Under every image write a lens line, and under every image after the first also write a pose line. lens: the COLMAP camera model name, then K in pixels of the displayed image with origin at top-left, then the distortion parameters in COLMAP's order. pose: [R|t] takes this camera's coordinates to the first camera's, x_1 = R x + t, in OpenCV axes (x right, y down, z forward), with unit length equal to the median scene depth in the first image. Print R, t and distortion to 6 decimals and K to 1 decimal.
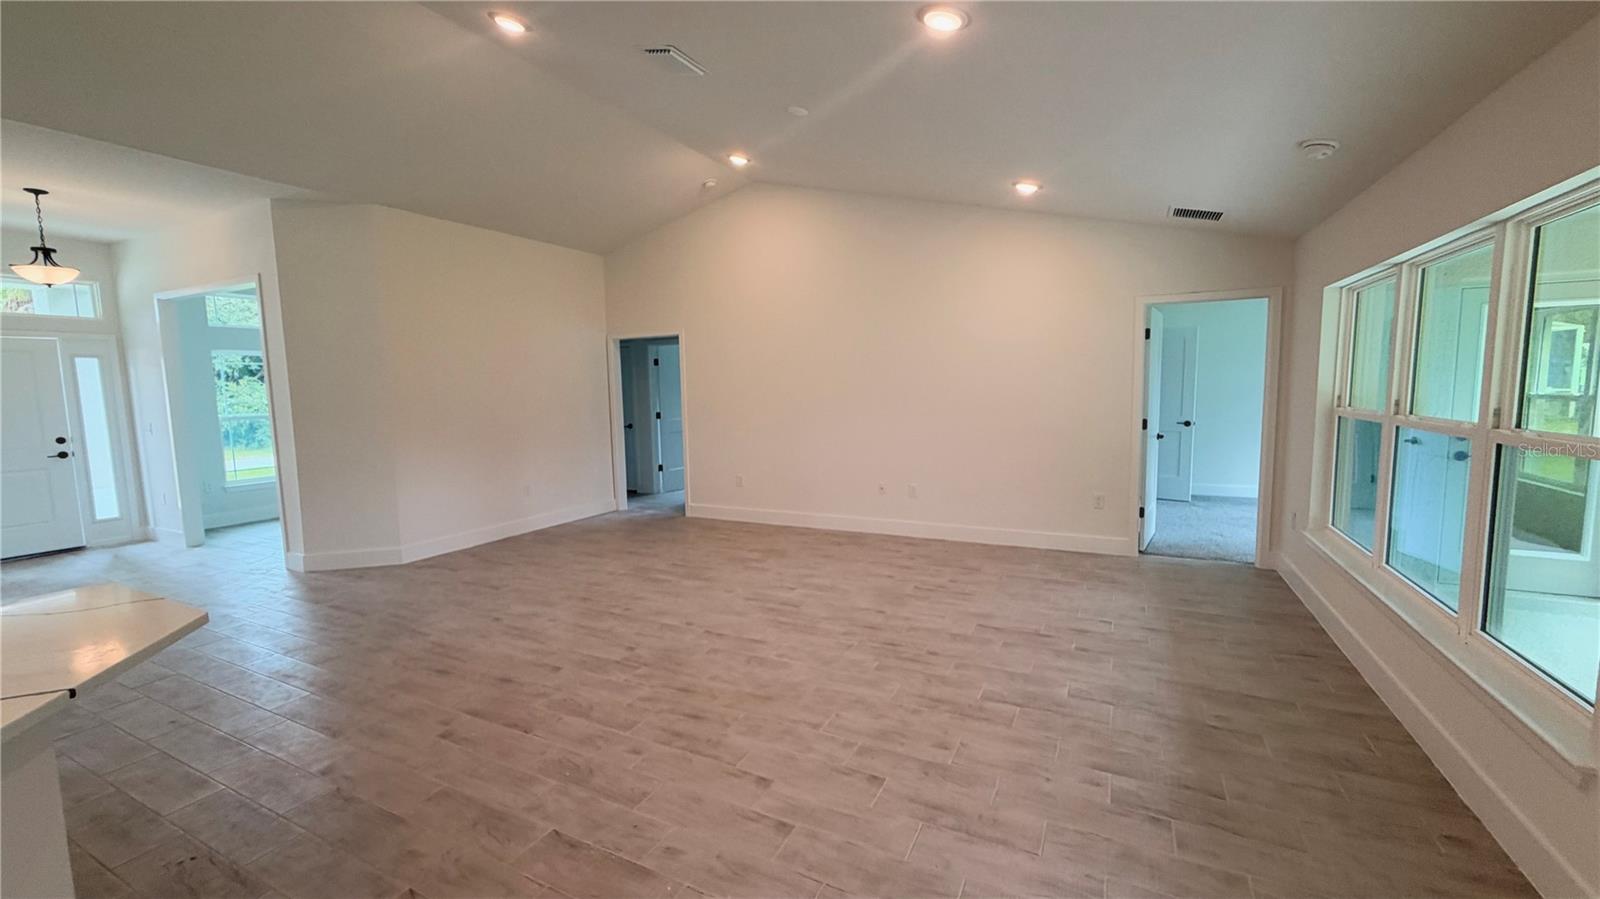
lens RADIAL K [[635.2, 0, 800.0], [0, 635.2, 449.5], [0, 0, 1]] dist [-0.000994, 0.000014]
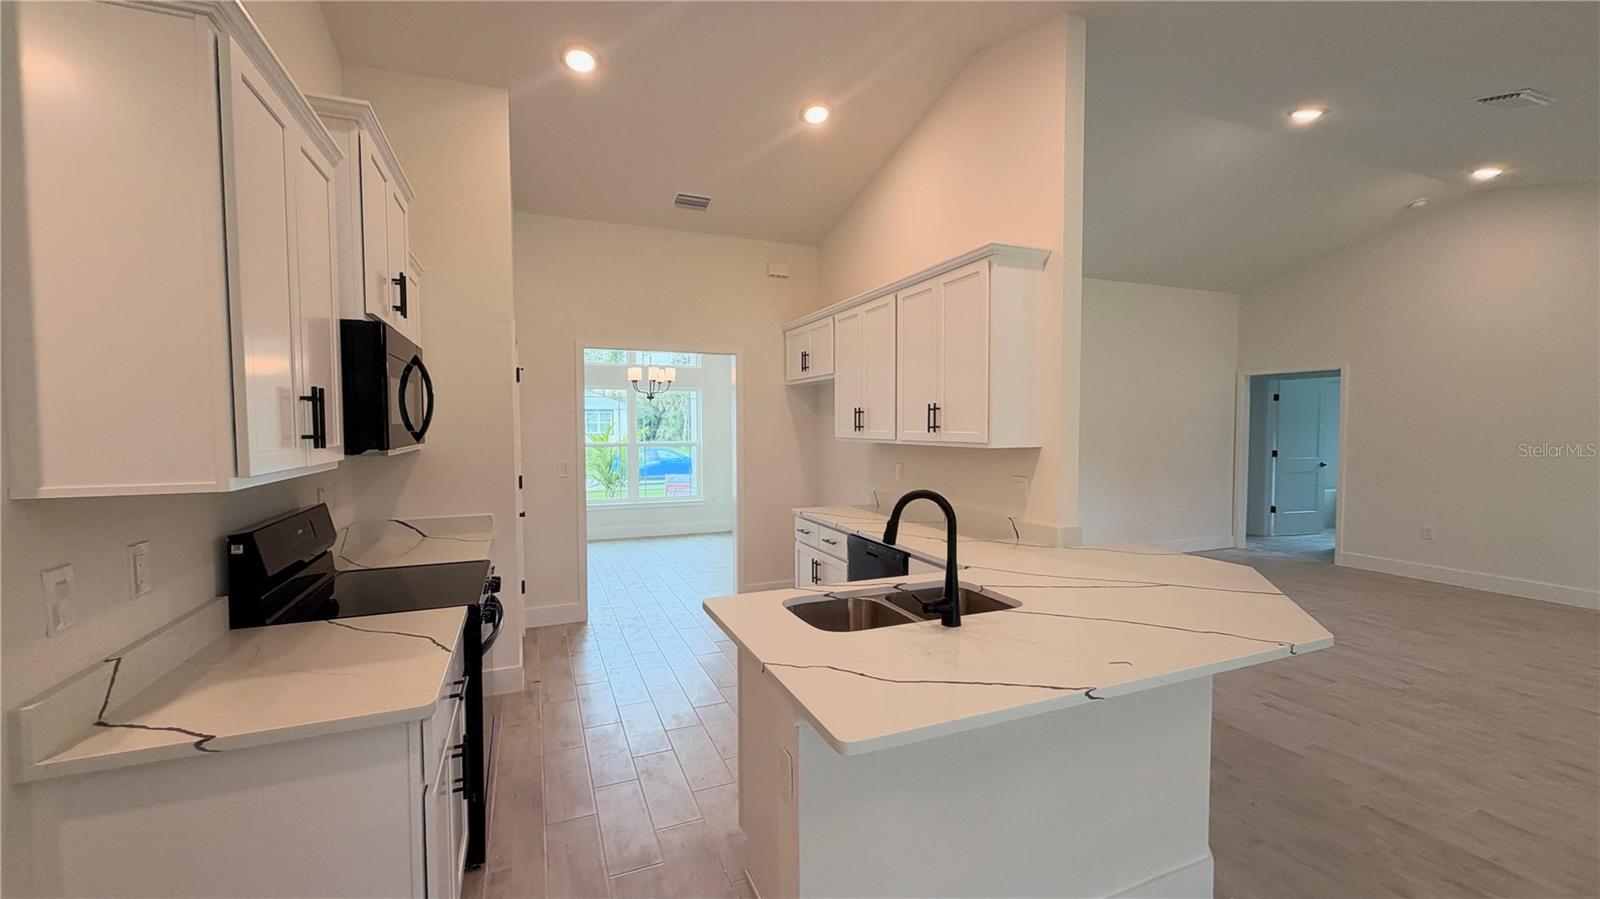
lens RADIAL K [[635.2, 0, 800.0], [0, 635.2, 449.5], [0, 0, 1]] dist [-0.000994, 0.000014]
pose [[0.759710, 0.044823, -0.648716, -0.355922], [-0.078261, 0.996672, -0.022786, 0.041383], [0.645536, 0.068080, 0.760690, -0.417041]]
